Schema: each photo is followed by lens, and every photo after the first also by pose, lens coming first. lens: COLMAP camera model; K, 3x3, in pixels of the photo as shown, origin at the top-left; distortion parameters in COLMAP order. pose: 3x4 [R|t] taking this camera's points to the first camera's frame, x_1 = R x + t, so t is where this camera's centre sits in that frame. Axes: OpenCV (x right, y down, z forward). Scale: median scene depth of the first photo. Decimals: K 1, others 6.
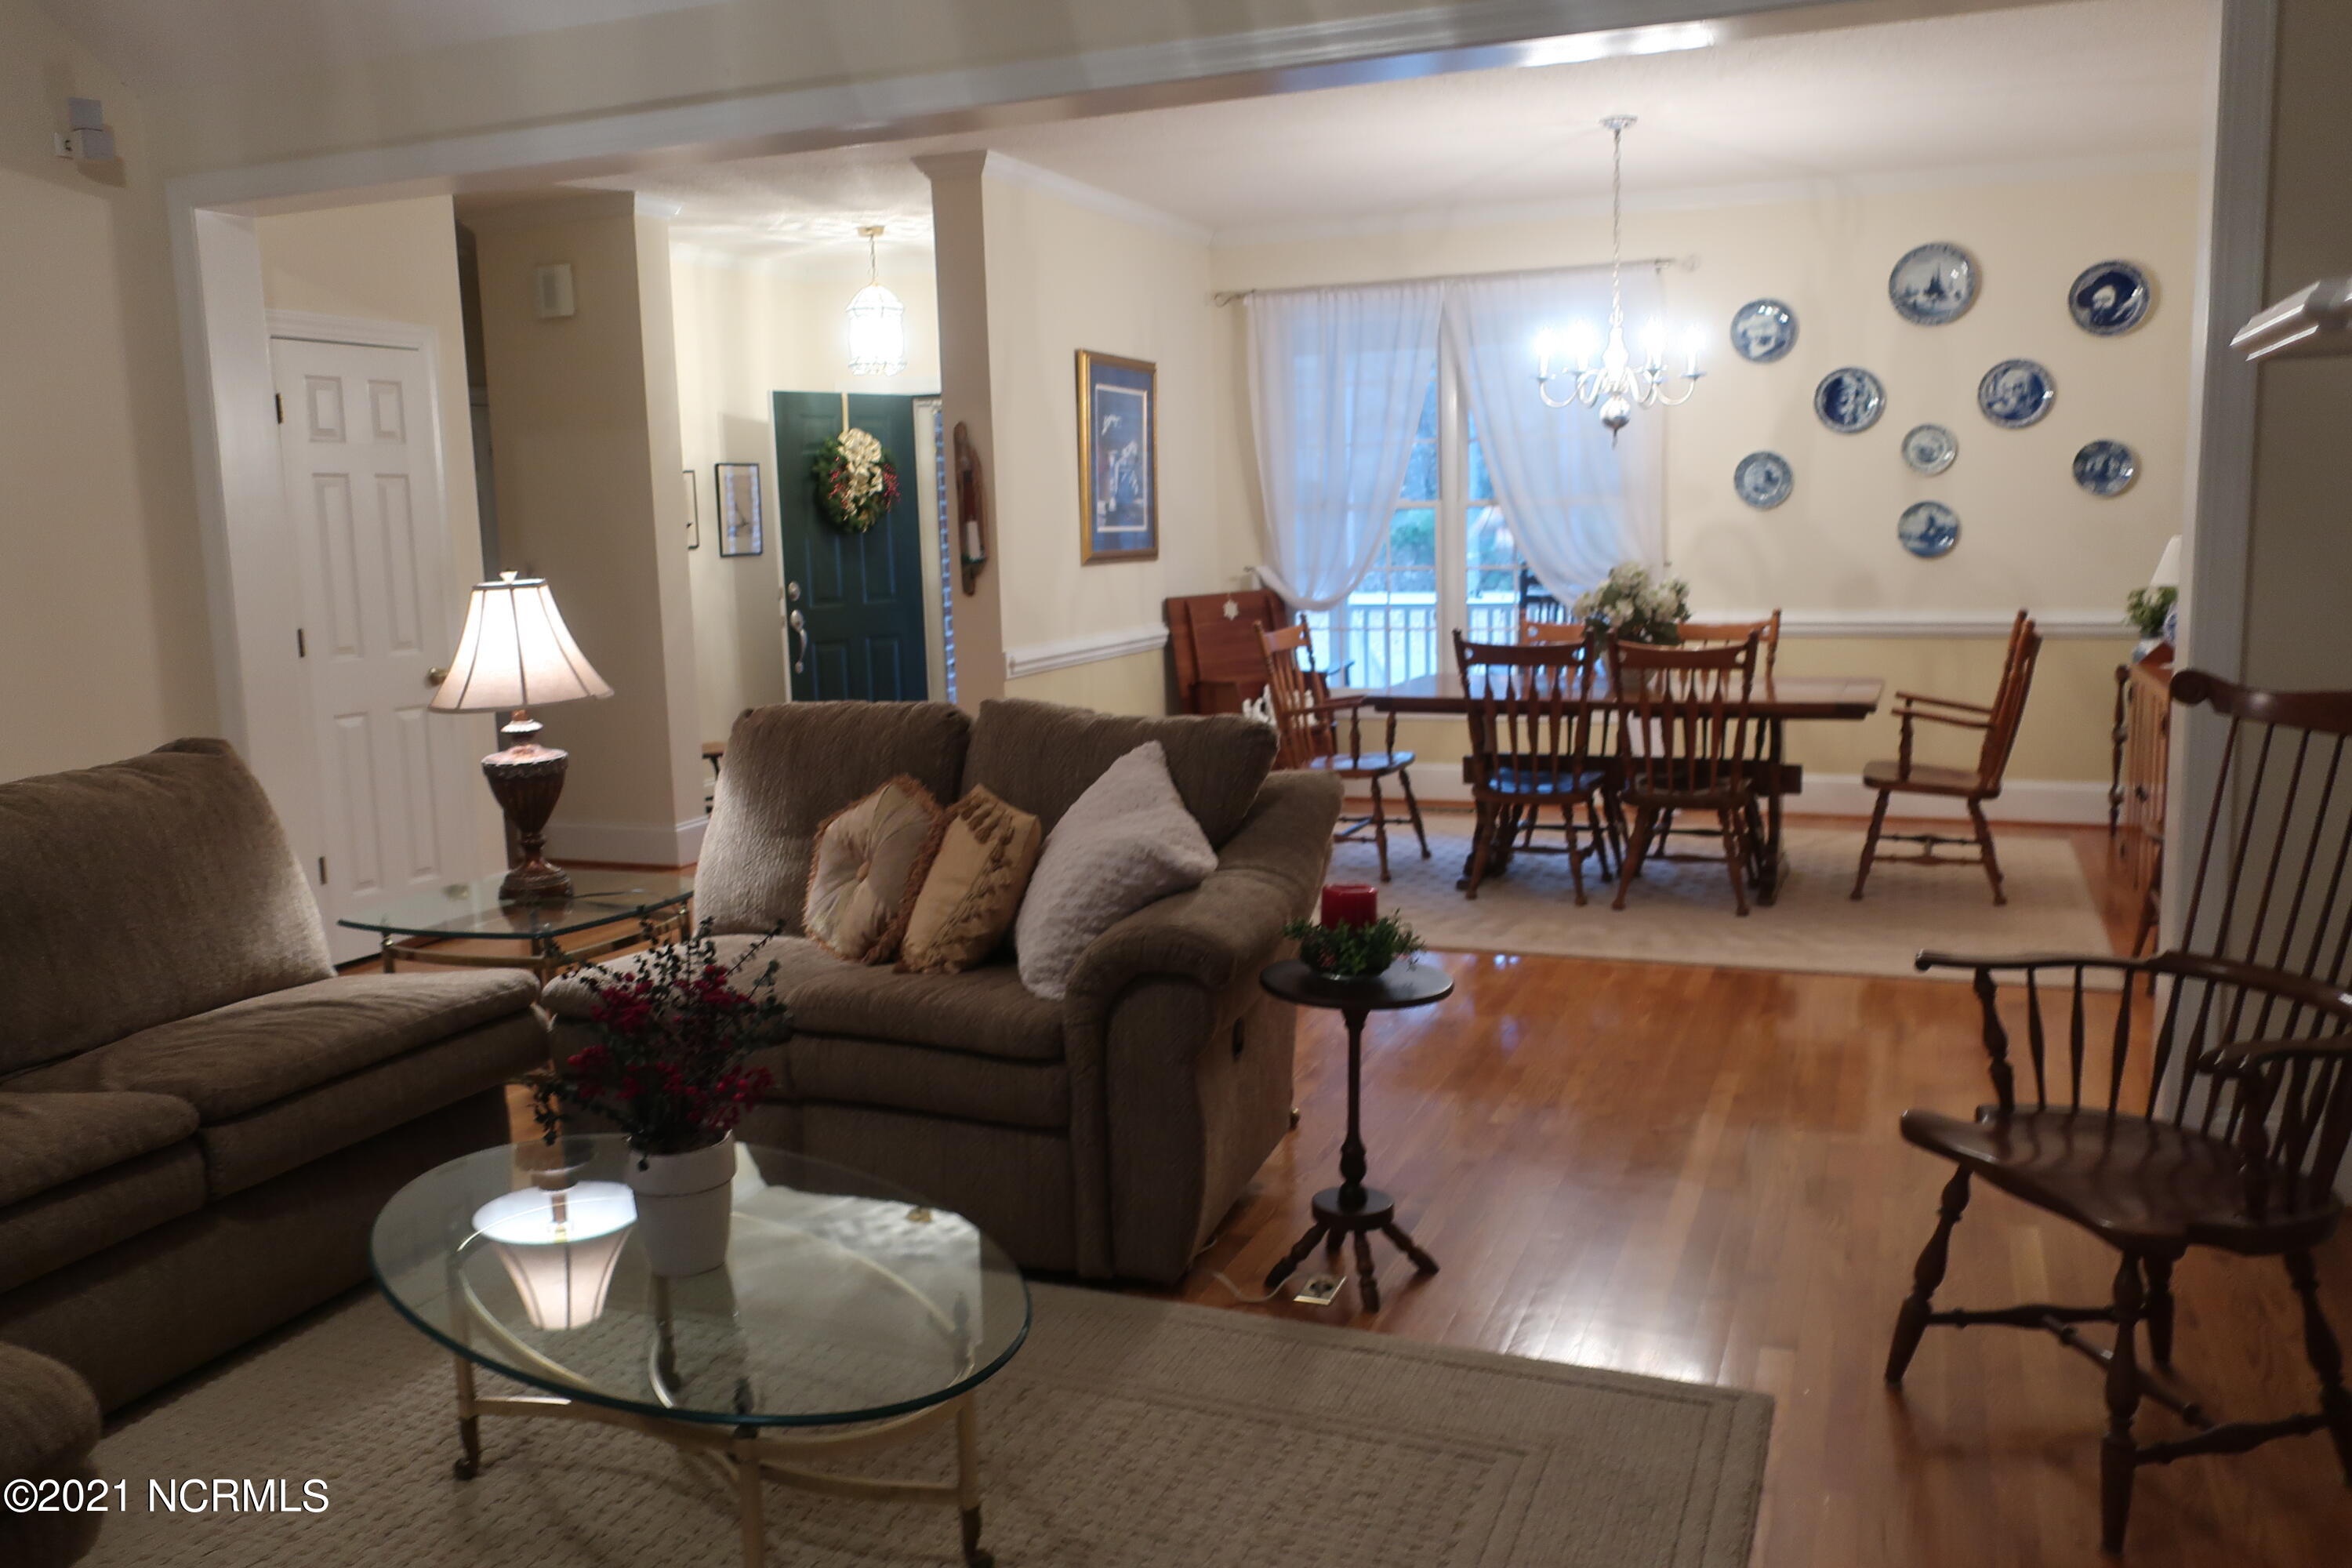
lens RADIAL K [[1859.0, 0, 1178.4], [0, 1859.0, 787.0], [0, 0, 1]] dist [-0.011419, 0.011634]
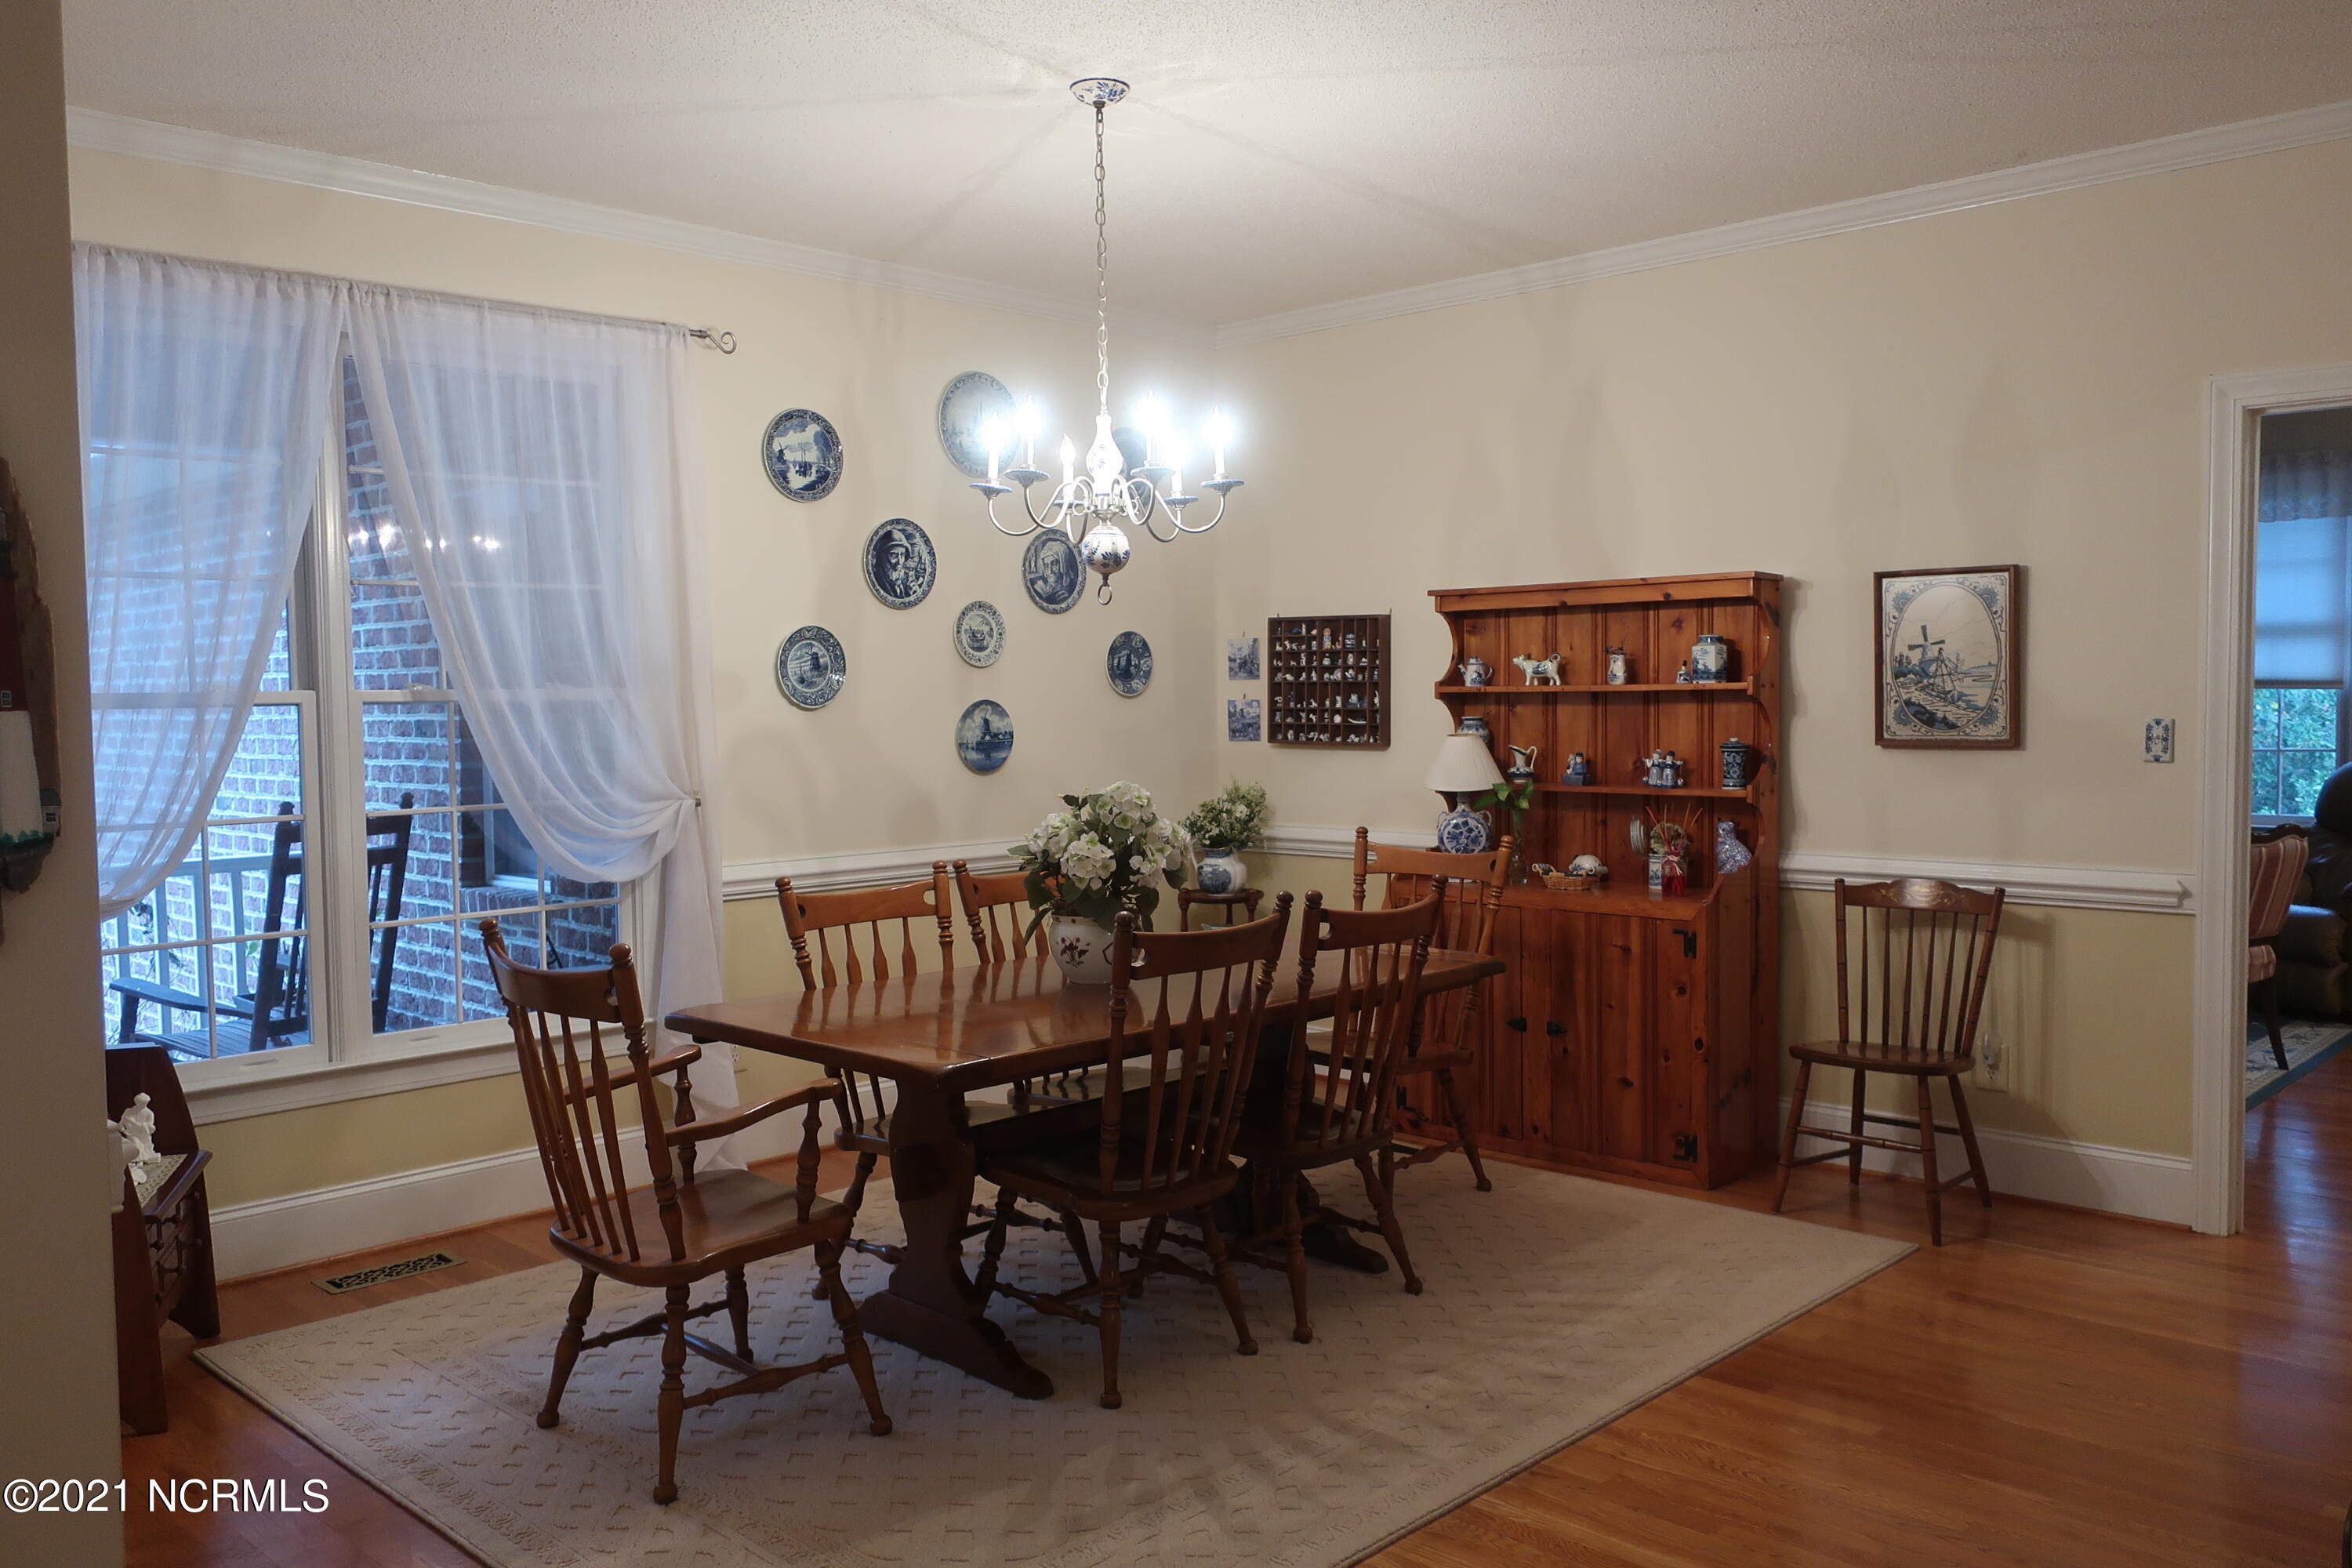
lens RADIAL K [[1859.0, 0, 1176.1], [0, 1859.0, 778.8], [0, 0, 1]] dist [-0.011419, 0.011634]
pose [[0.357986, -0.024510, 0.933405, -0.288923], [0.145426, 0.988920, -0.029807, -0.086535], [-0.922333, 0.146412, 0.357583, 0.651376]]
